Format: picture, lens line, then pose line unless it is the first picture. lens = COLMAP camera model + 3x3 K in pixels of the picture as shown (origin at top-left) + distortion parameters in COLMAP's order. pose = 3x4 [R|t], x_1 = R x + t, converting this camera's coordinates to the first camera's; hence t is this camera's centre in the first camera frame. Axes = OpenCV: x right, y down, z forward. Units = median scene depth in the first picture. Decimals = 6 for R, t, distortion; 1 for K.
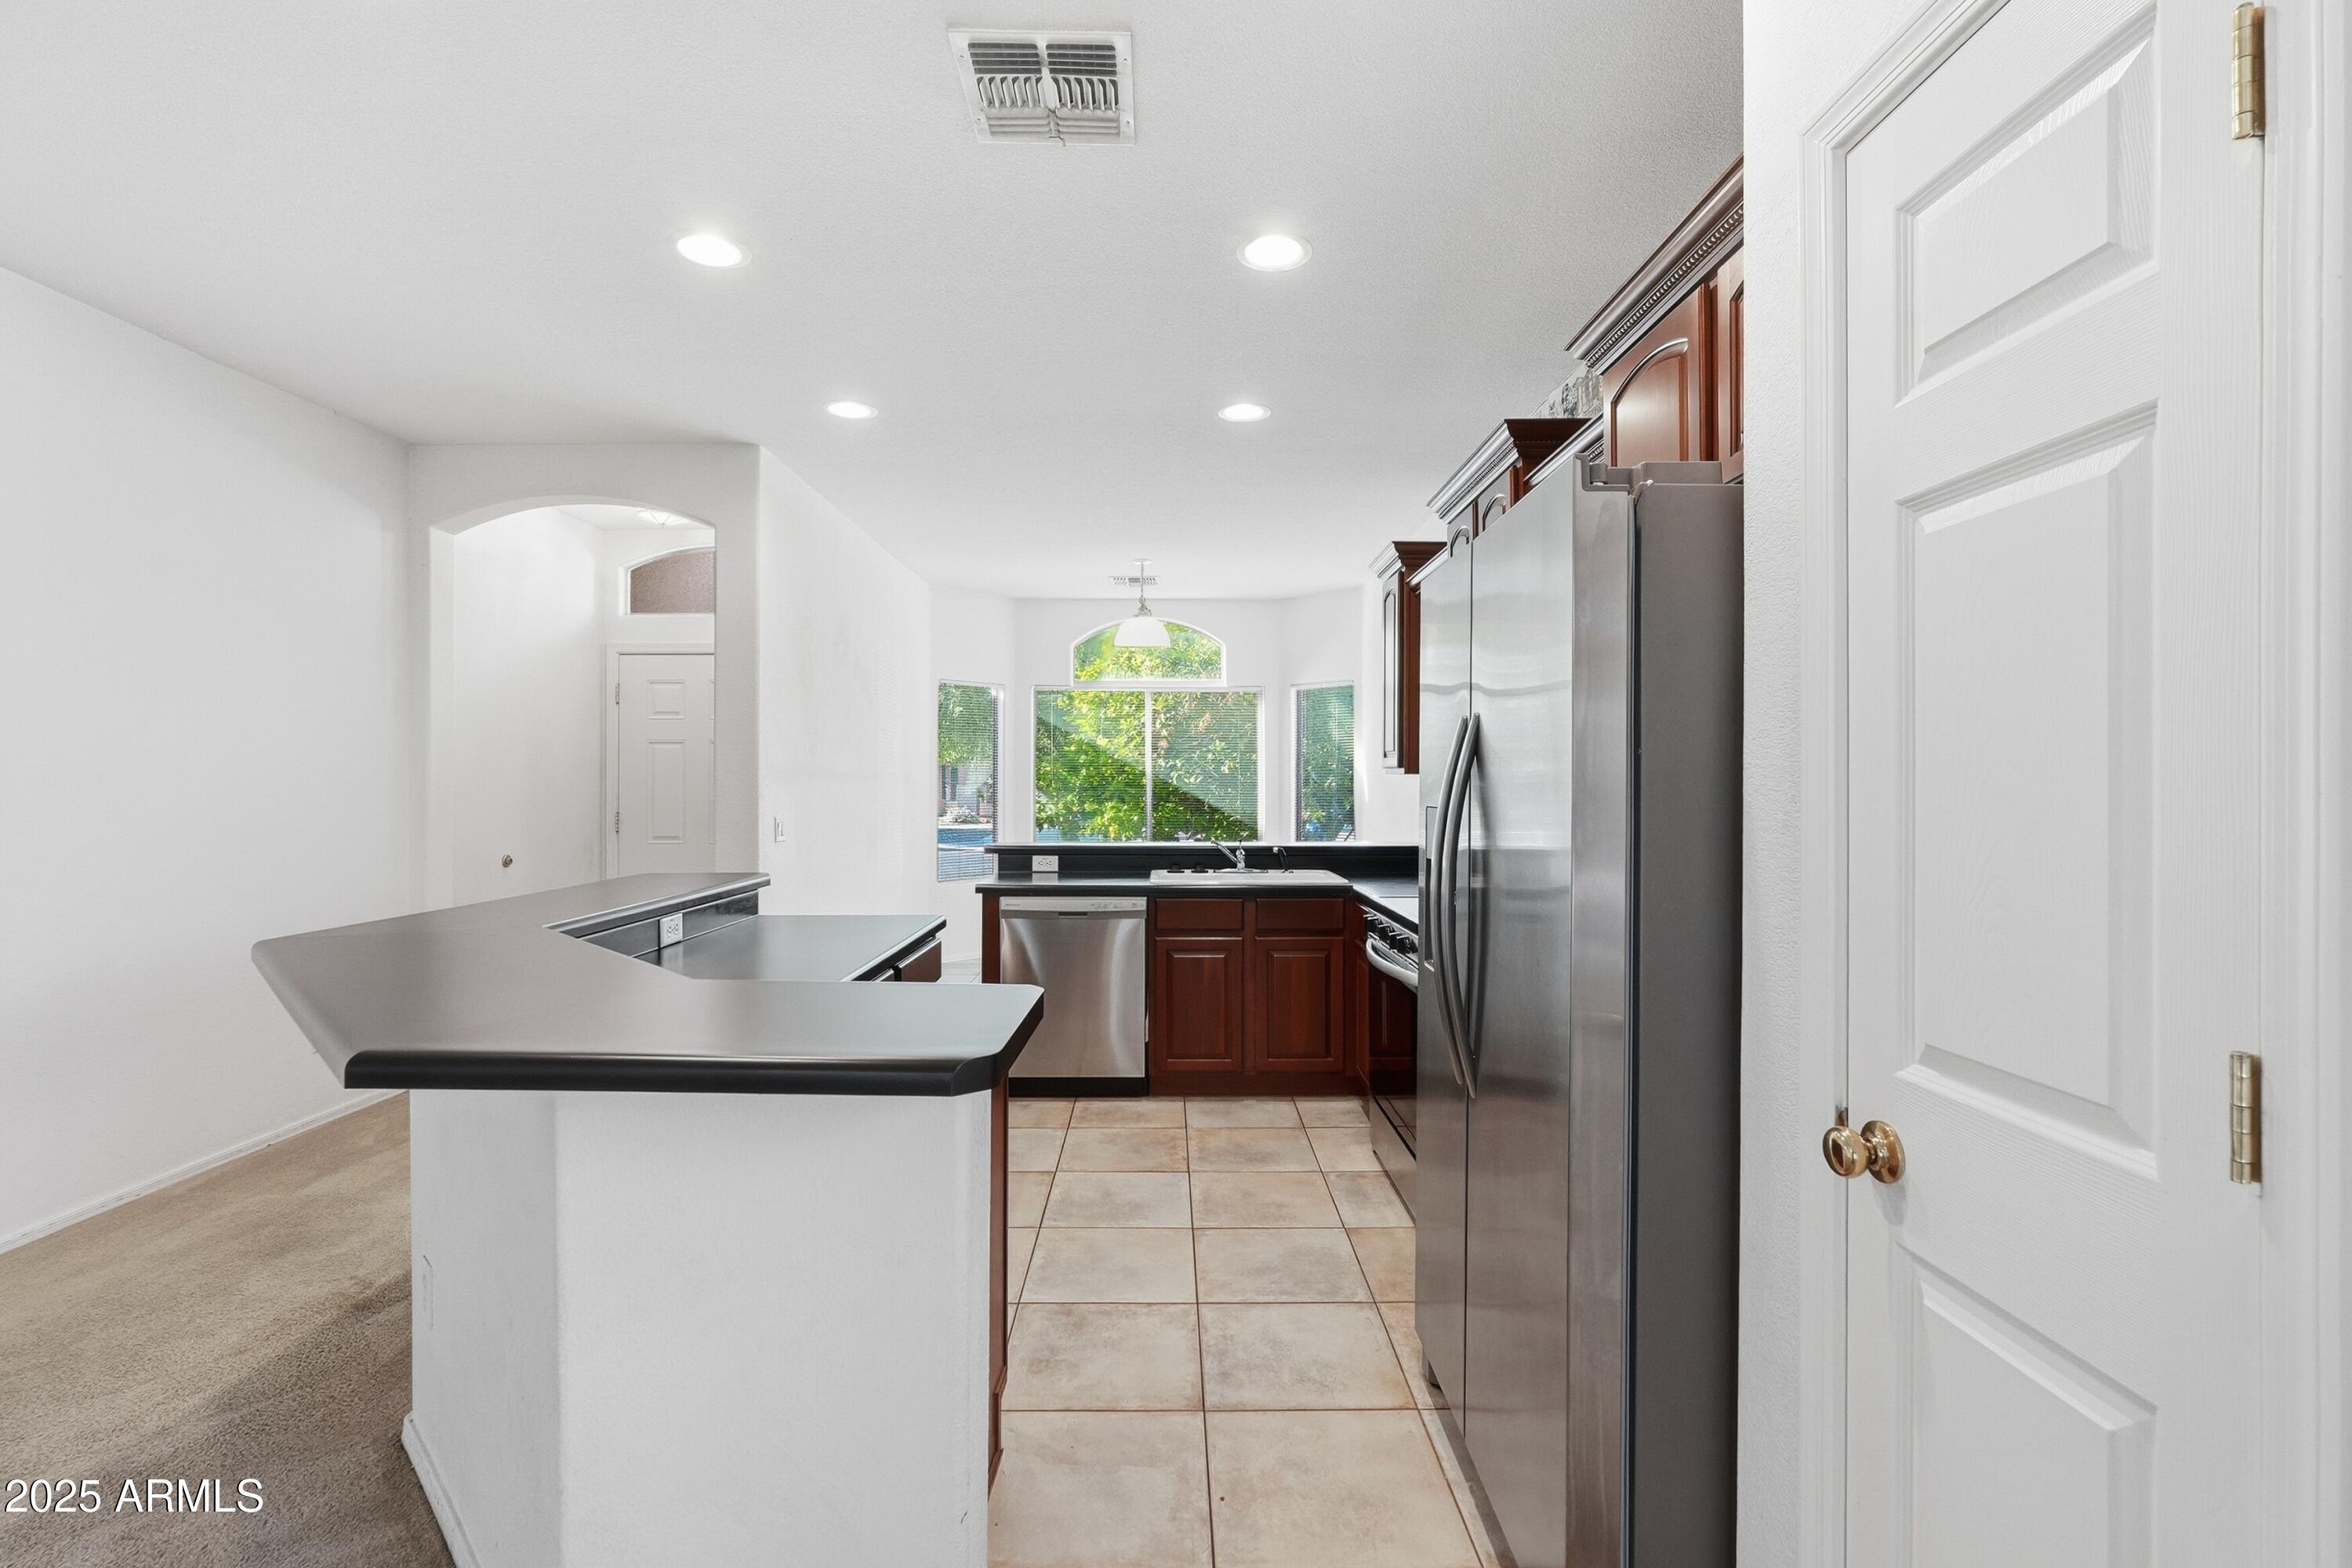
lens RADIAL K [[1044.1, 0, 1176.0], [0, 1044.1, 784.0], [0, 0, 1]] dist [-0.004148, 0.001454]
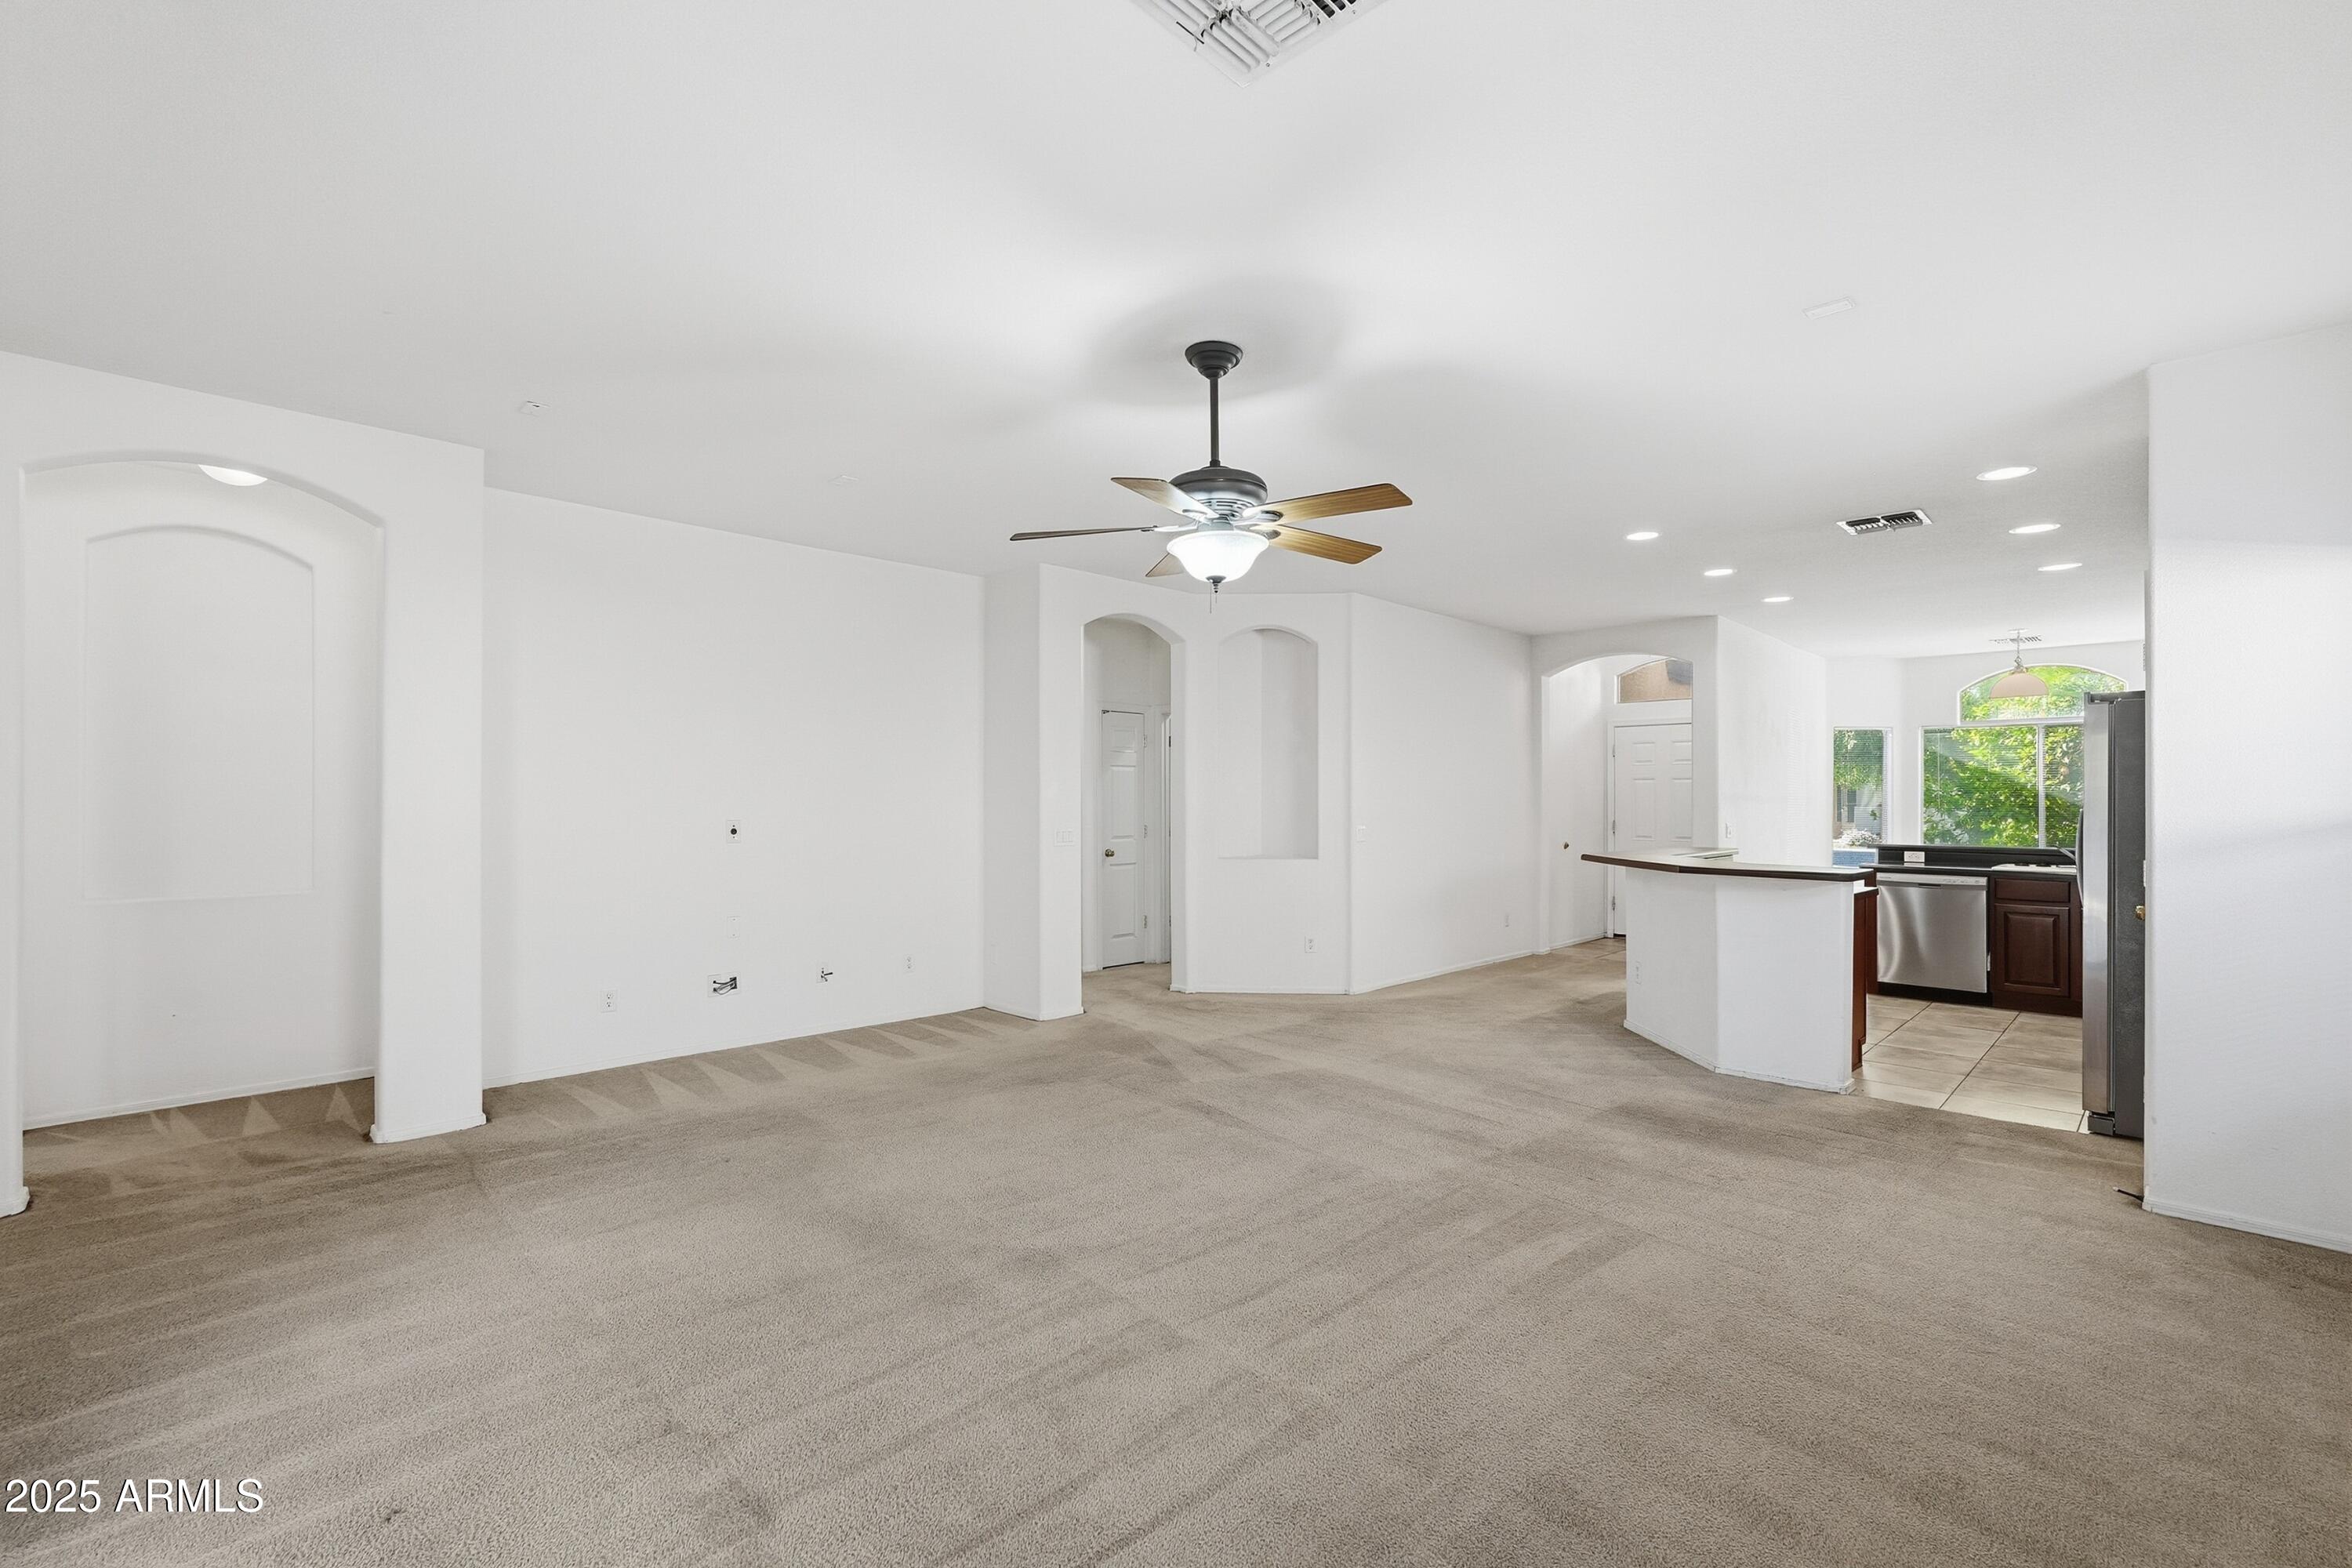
lens RADIAL K [[1039.5, 0, 1177.3], [0, 1039.5, 793.5], [0, 0, 1]] dist [-0.021276, 0.015832]
pose [[0.704654, -0.005435, -0.709530, 0.187728], [-0.003248, 0.999935, -0.010885, 0.003577], [0.709543, 0.009974, 0.704591, -0.832270]]
